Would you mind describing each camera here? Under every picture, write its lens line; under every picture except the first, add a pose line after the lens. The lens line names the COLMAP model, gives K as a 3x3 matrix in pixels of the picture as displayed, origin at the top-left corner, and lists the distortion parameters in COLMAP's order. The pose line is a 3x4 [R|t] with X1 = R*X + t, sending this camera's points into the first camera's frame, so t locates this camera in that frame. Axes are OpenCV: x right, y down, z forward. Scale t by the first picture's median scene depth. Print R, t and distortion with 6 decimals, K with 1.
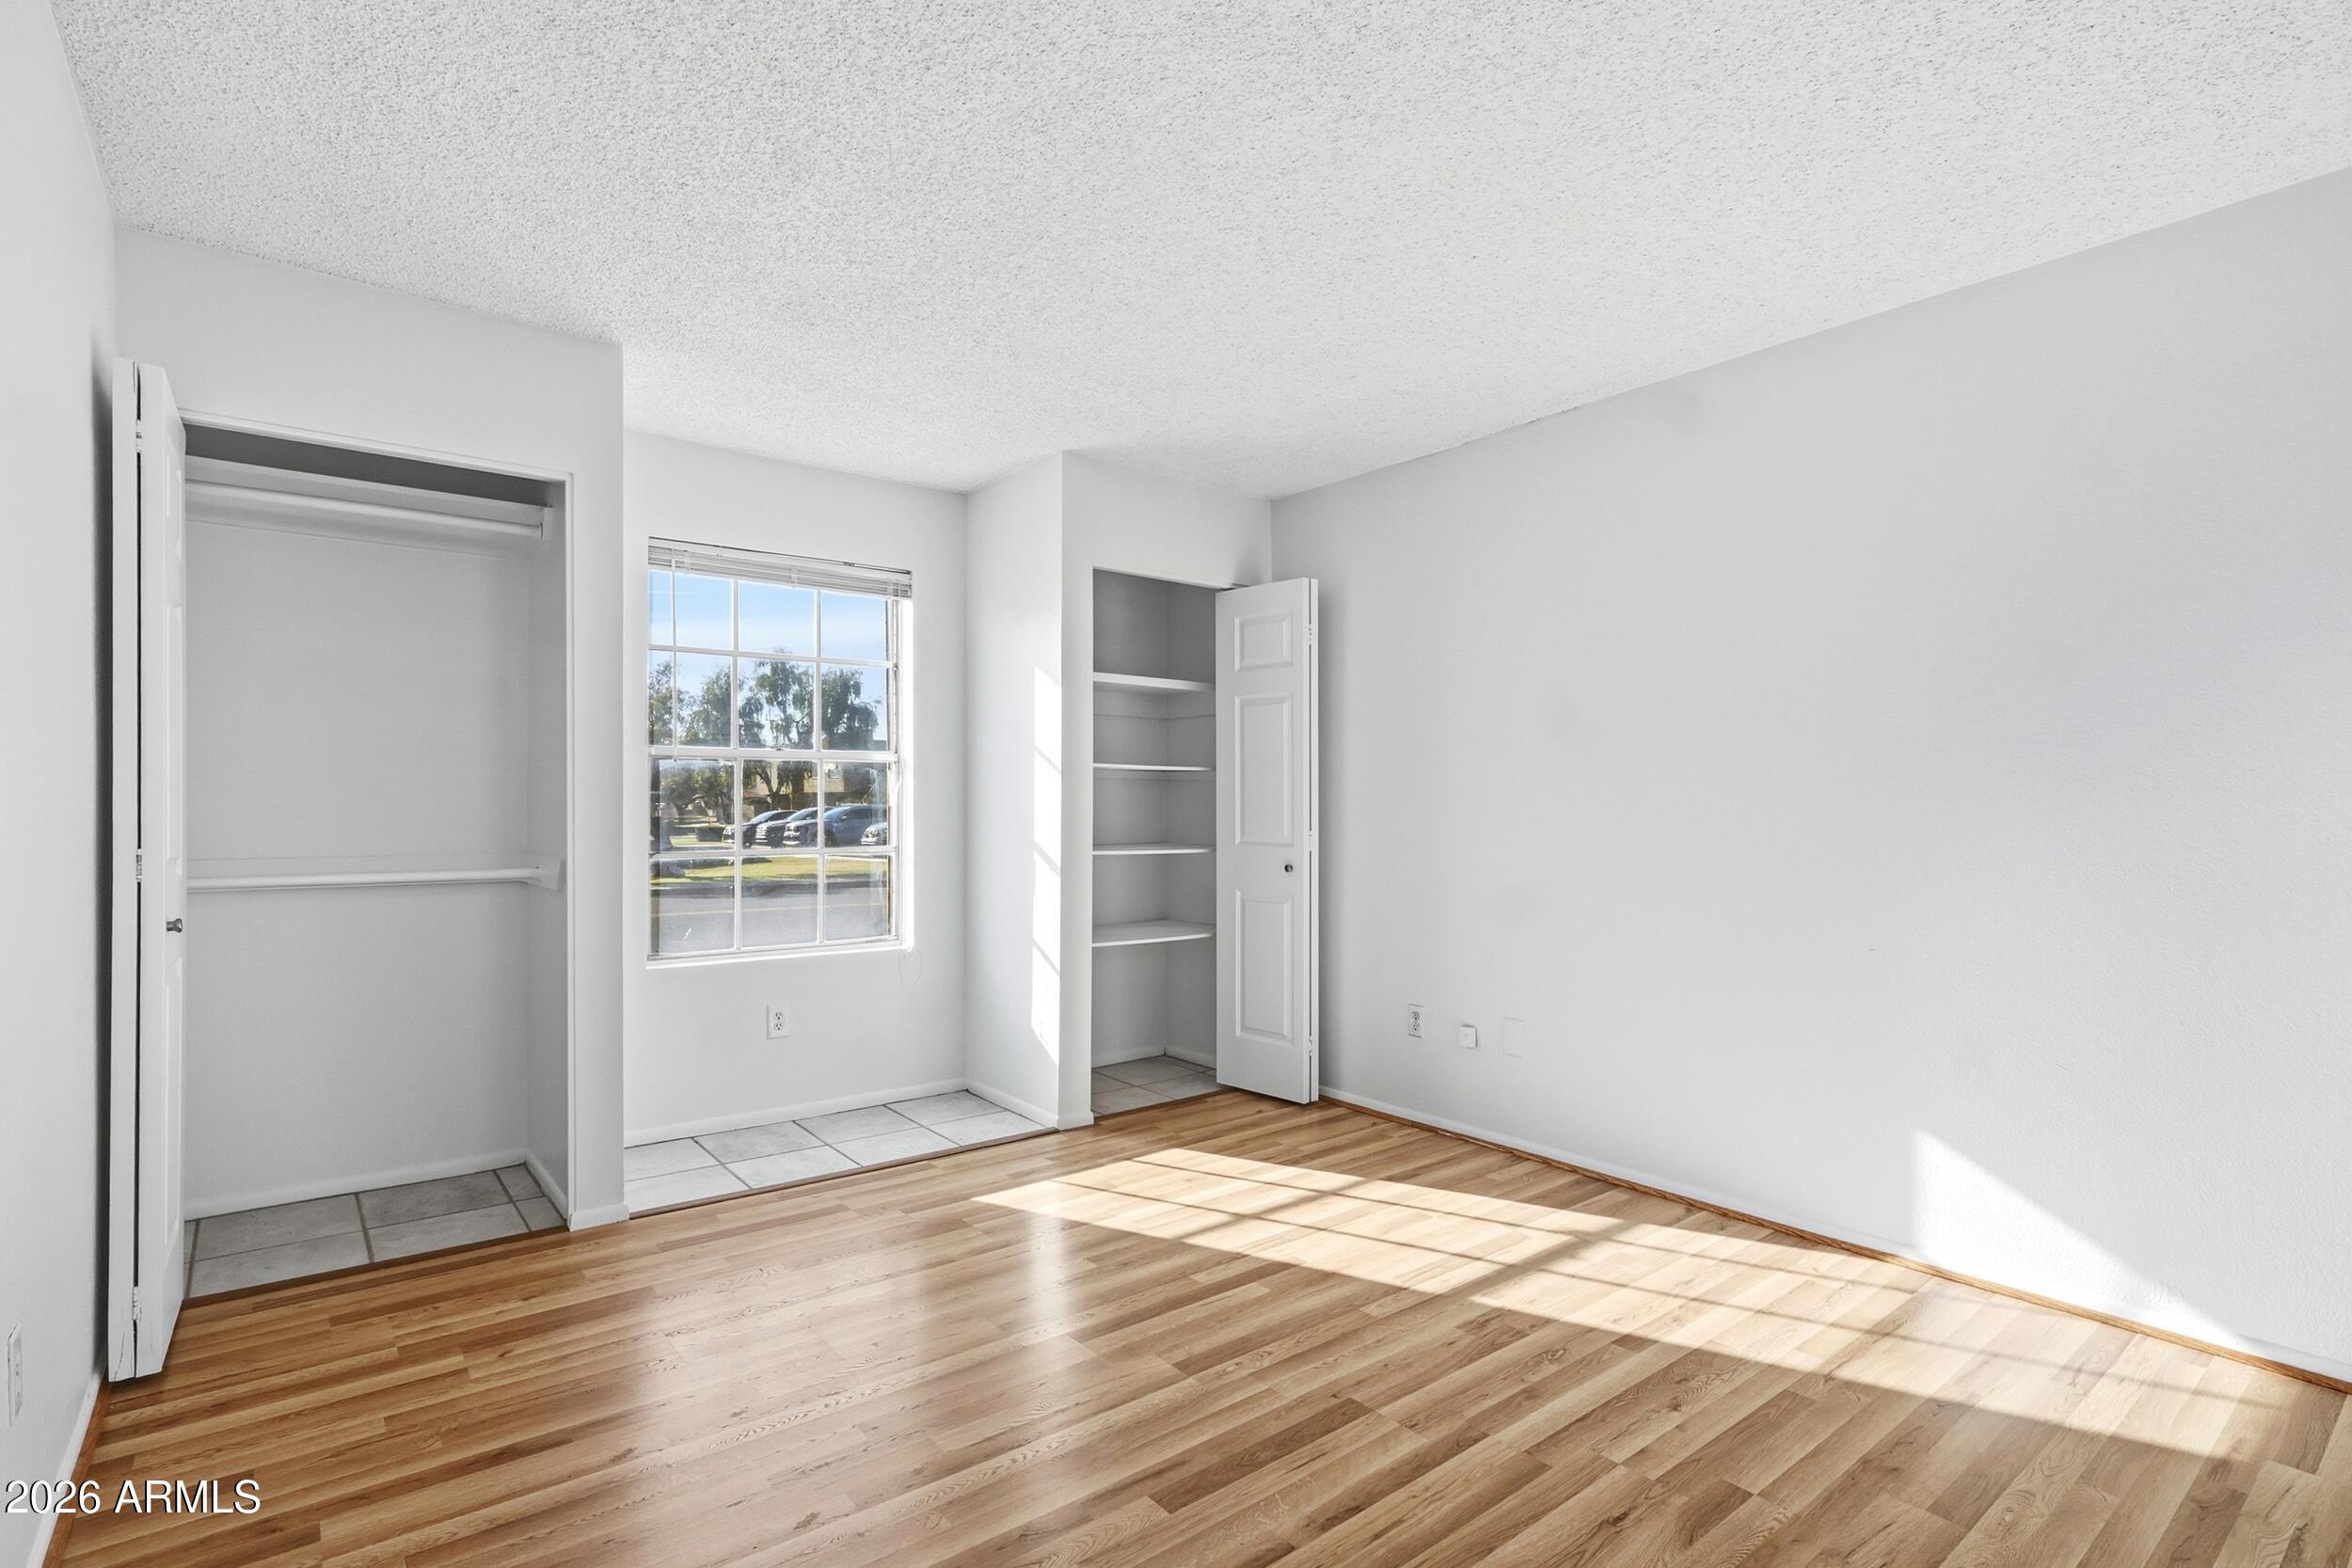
lens RADIAL K [[1109.5, 0, 1167.6], [0, 1109.5, 813.0], [0, 0, 1]] dist [0.001828, 0.000188]
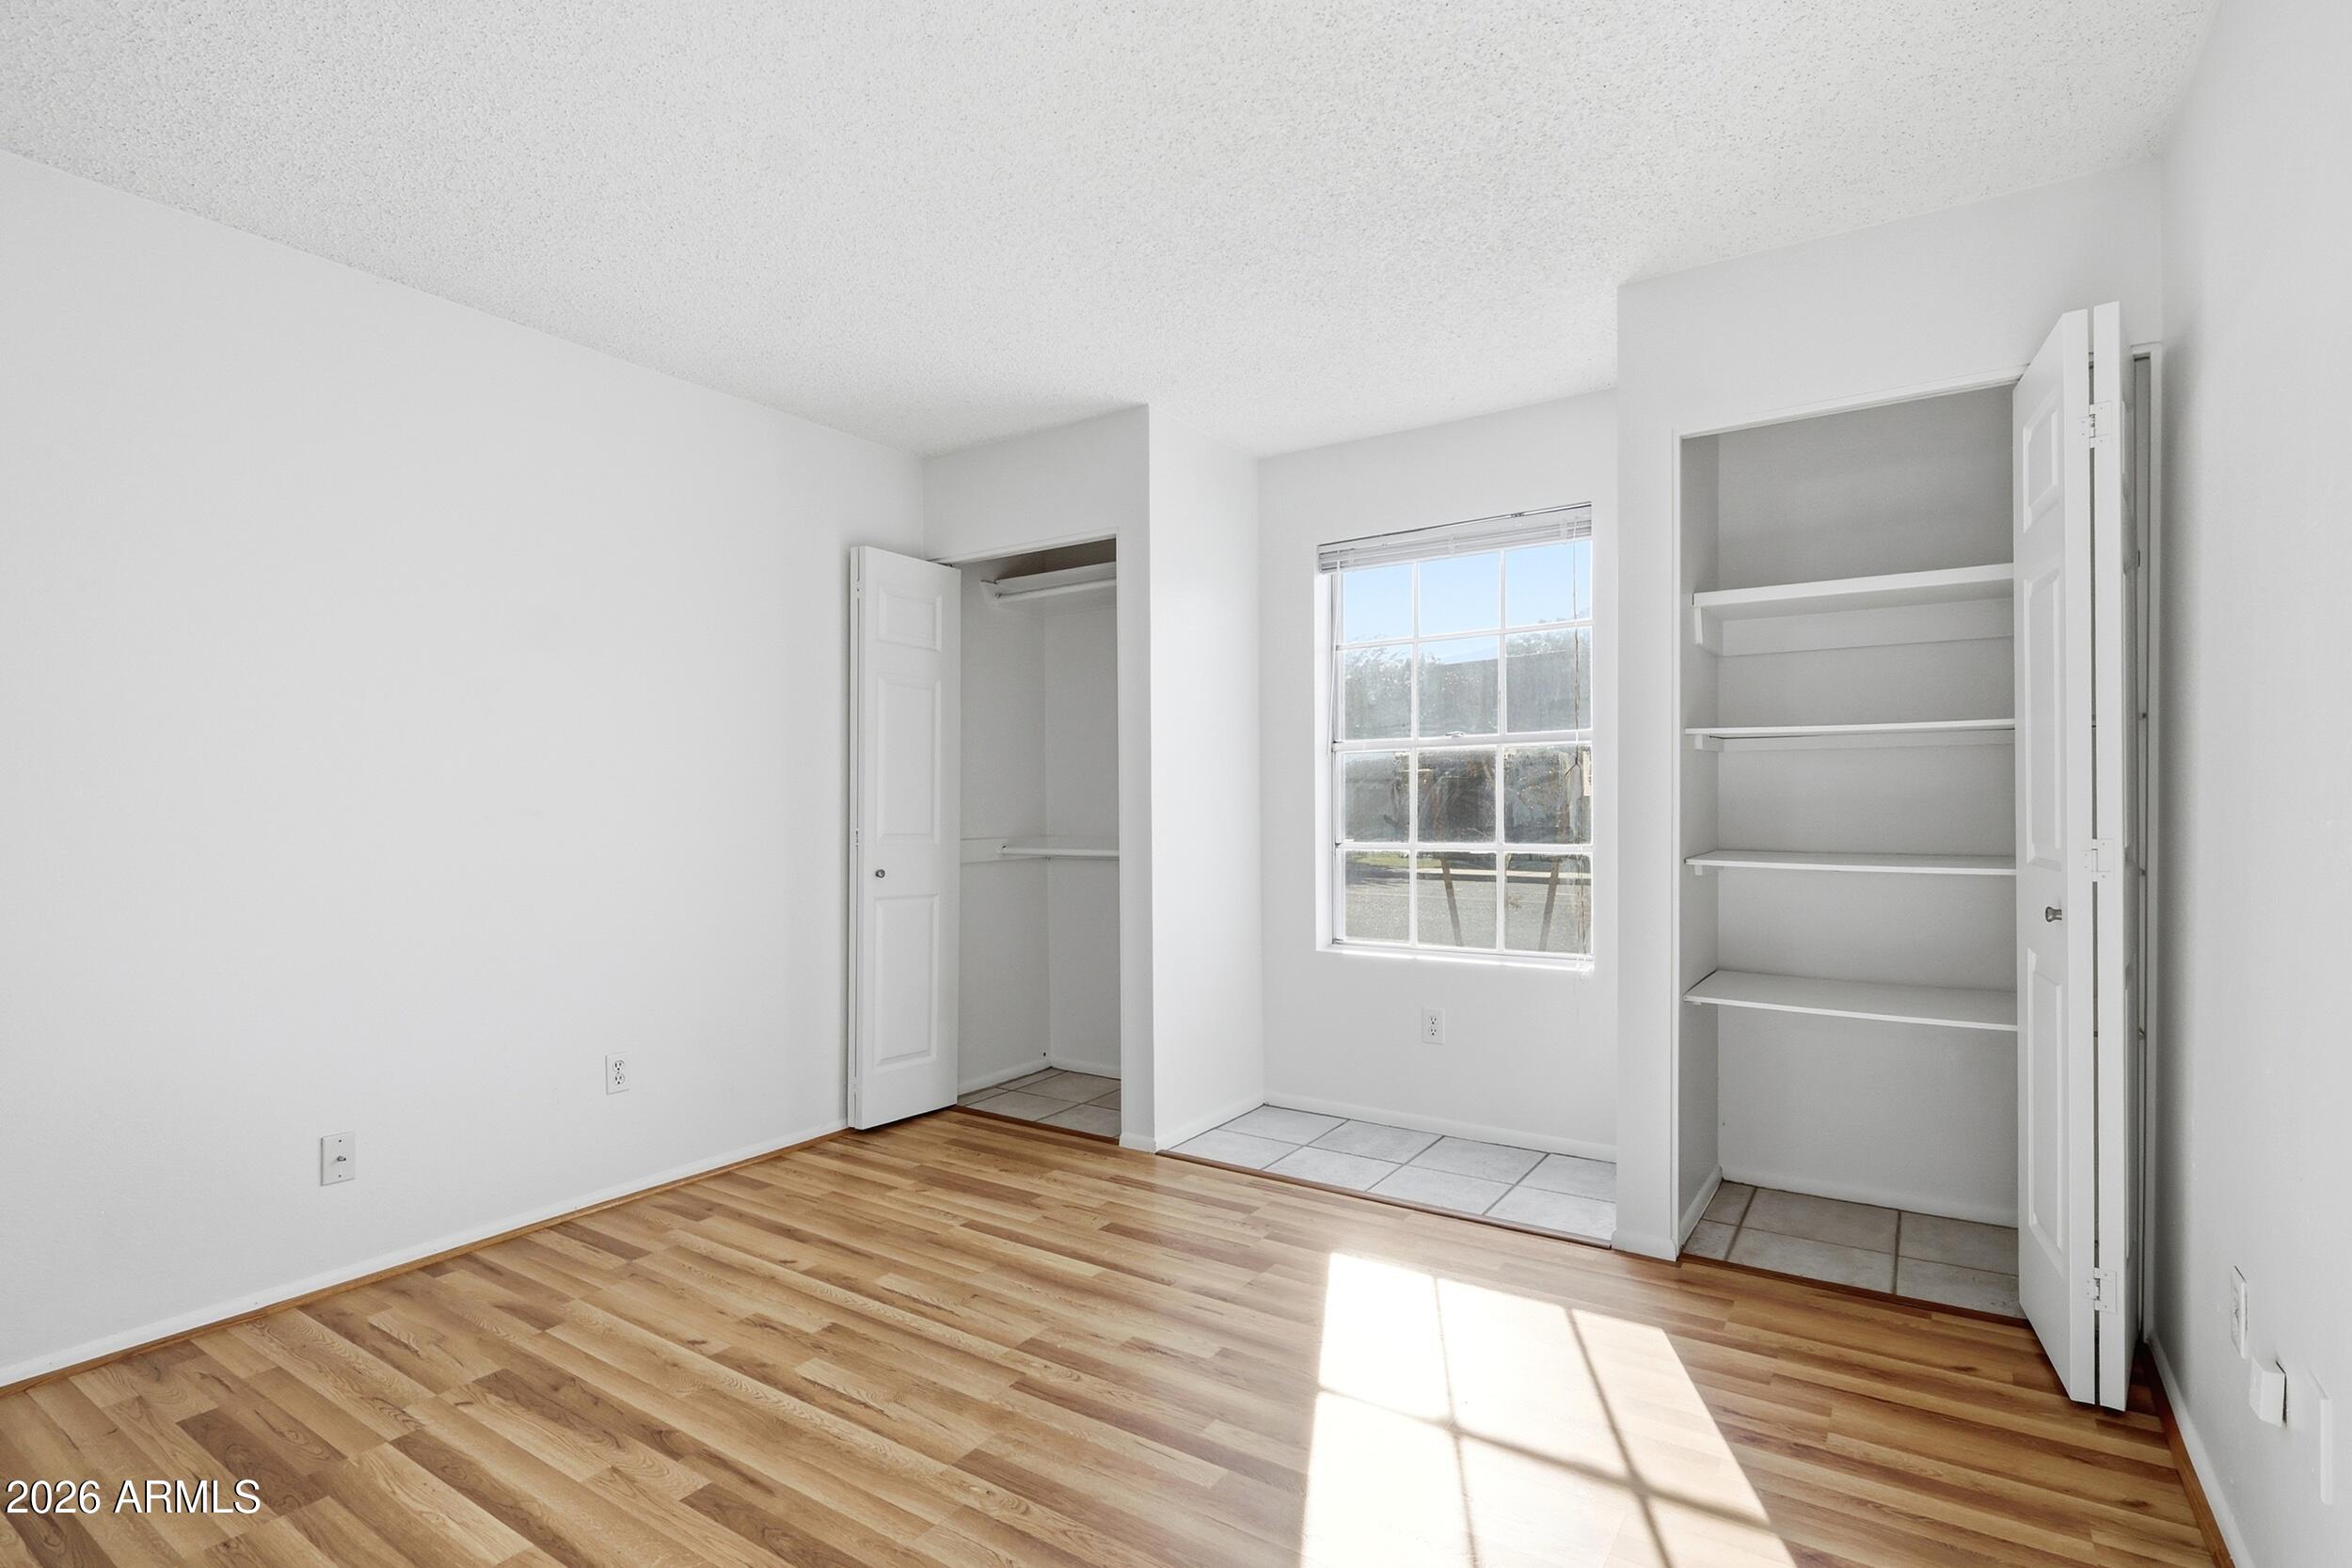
lens RADIAL K [[1141.9, 0, 1172.8], [0, 1141.9, 818.0], [0, 0, 1]] dist [0.002762, 0.000594]
pose [[0.306488, 0.010459, -0.951817, 0.563010], [0.004542, 0.999912, 0.012451, -0.001640], [0.951864, -0.008139, 0.306414, 0.555870]]
